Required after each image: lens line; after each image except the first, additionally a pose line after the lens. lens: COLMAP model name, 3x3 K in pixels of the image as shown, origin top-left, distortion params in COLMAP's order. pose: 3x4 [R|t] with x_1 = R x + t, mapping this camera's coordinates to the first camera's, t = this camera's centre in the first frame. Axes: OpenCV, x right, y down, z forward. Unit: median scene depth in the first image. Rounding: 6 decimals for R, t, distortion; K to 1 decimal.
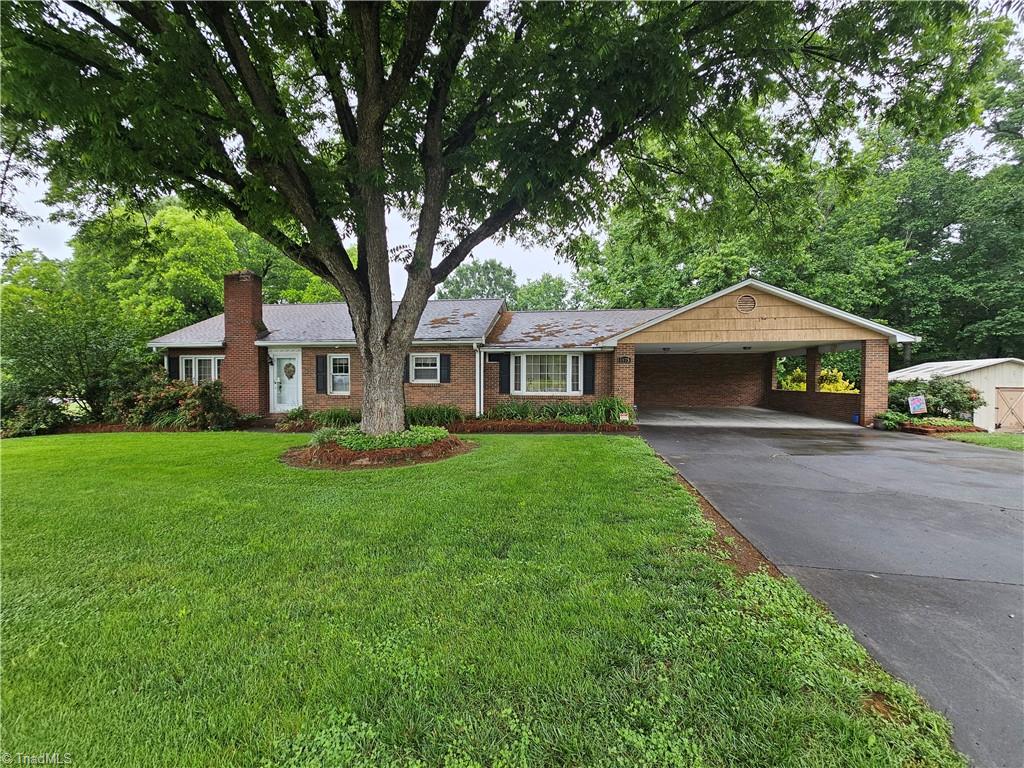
lens RADIAL K [[414.4, 0, 509.7], [0, 414.4, 383.2], [0, 0, 1]] dist [0.001235, -0.000178]
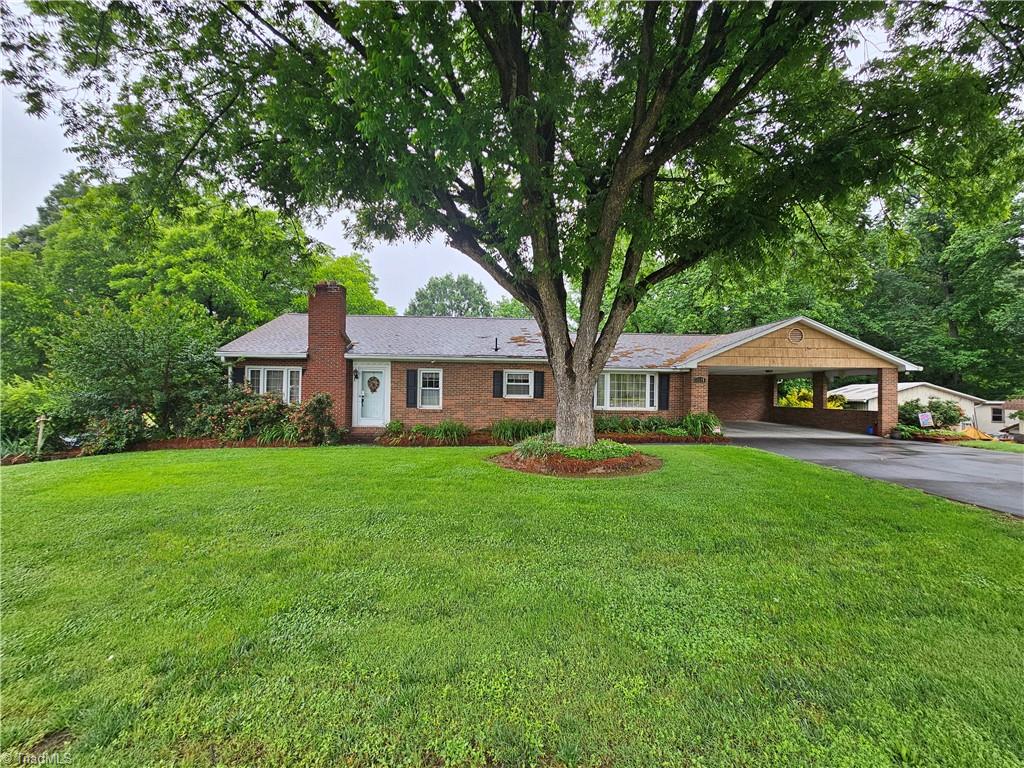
lens RADIAL K [[414.4, 0, 509.7], [0, 414.4, 383.2], [0, 0, 1]] dist [0.001235, -0.000178]
pose [[0.983671, 0.016736, 0.179198, -0.420316], [-0.010942, 0.999386, -0.033276, -0.003081], [-0.179645, 0.030771, 0.983250, -0.033638]]
